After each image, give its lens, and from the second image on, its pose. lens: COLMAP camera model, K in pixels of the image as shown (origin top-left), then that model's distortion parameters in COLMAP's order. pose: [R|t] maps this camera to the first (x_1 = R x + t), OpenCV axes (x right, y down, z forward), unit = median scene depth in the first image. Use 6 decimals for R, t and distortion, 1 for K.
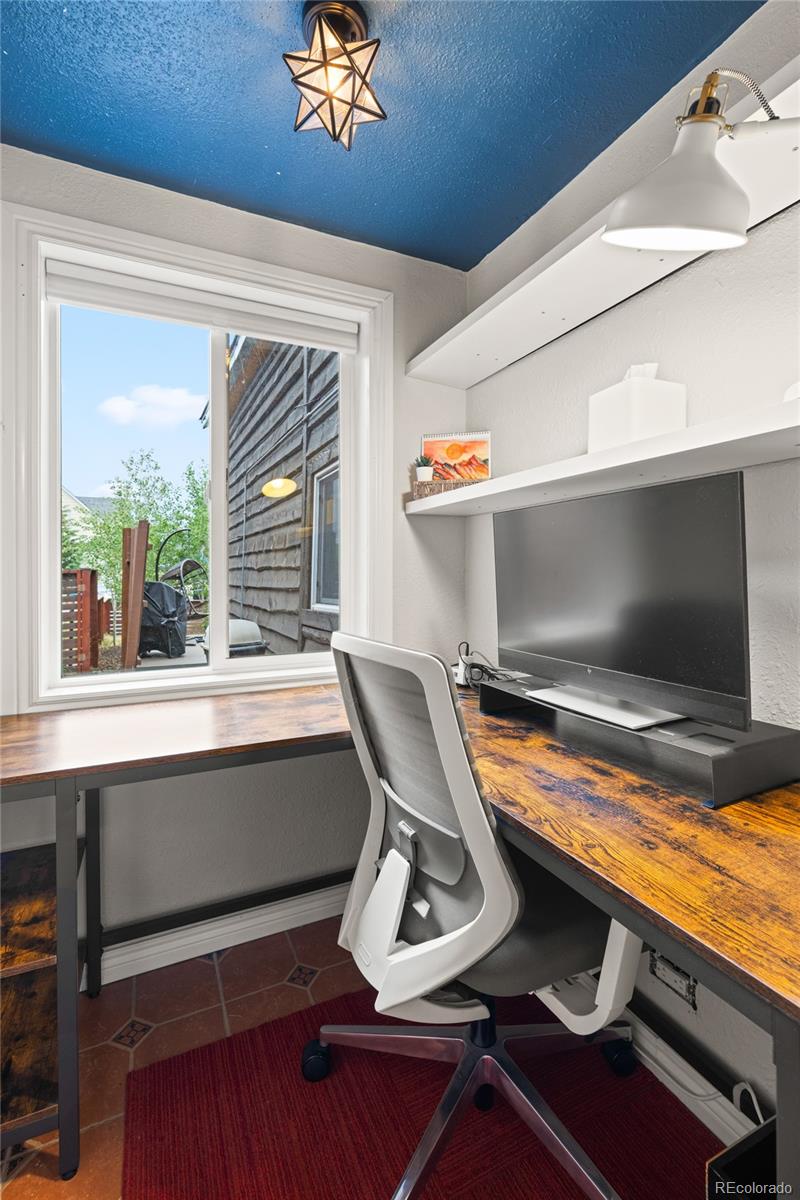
lens RADIAL K [[531.6, 0, 408.4], [0, 531.6, 569.8], [0, 0, 1]] dist [0.003244, 0.000896]
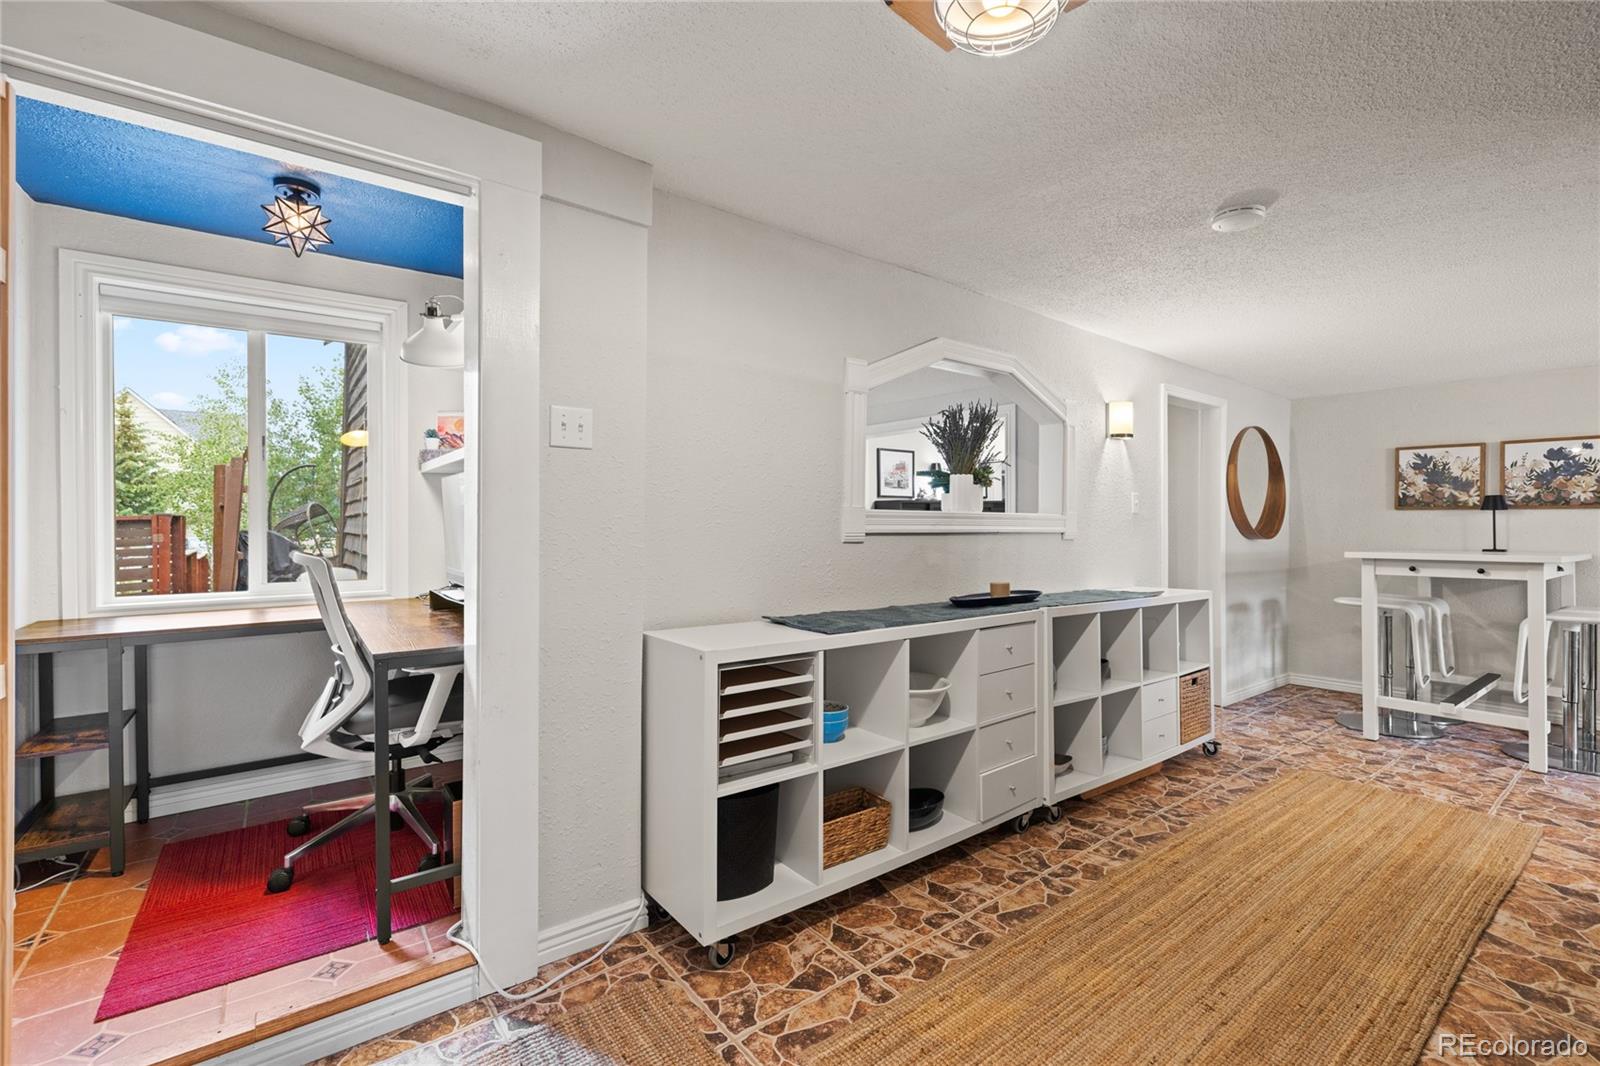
lens RADIAL K [[683.7, 0, 775.5], [0, 683.7, 521.4], [0, 0, 1]] dist [-0.003691, 0.000649]
pose [[0.984566, -0.000294, 0.175015, 0.568517], [-0.001052, 0.999971, 0.007596, 0.000295], [-0.175012, -0.007663, 0.984536, -0.810440]]
